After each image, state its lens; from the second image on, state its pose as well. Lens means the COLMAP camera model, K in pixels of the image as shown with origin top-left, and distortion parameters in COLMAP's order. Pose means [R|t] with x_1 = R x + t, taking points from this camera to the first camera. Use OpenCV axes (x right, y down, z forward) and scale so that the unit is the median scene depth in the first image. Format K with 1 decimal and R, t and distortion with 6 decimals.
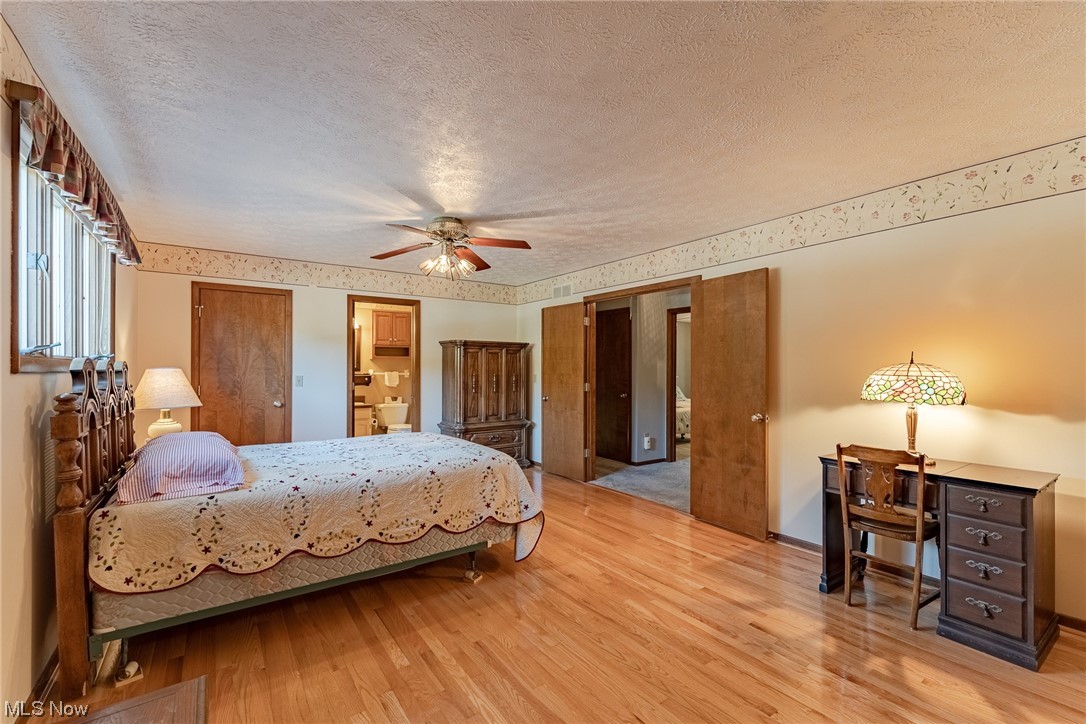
lens RADIAL K [[461.3, 0, 540.9], [0, 461.3, 367.2], [0, 0, 1]] dist [-0.002074, -0.000288]
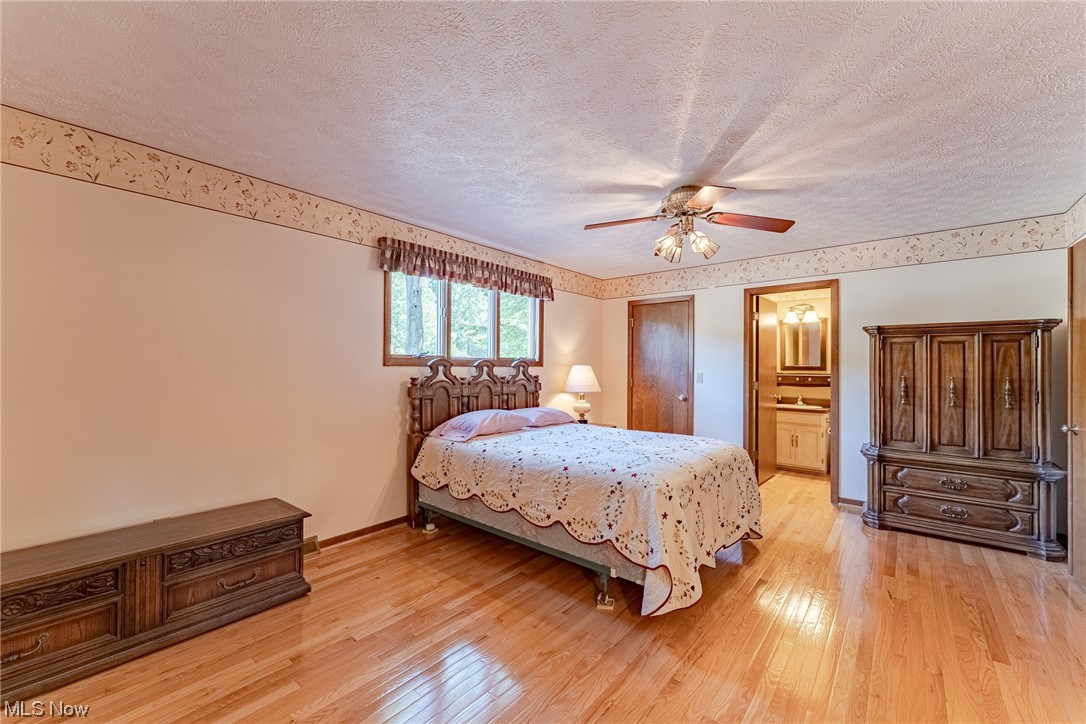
lens RADIAL K [[437.9, 0, 549.3], [0, 437.9, 362.2], [0, 0, 1]] dist [0.002326, 0.000245]
pose [[0.259403, -0.007922, -0.965737, 0.534806], [-0.004918, 0.999943, -0.009523, 0.006200], [0.965757, 0.007219, 0.259349, 0.573989]]
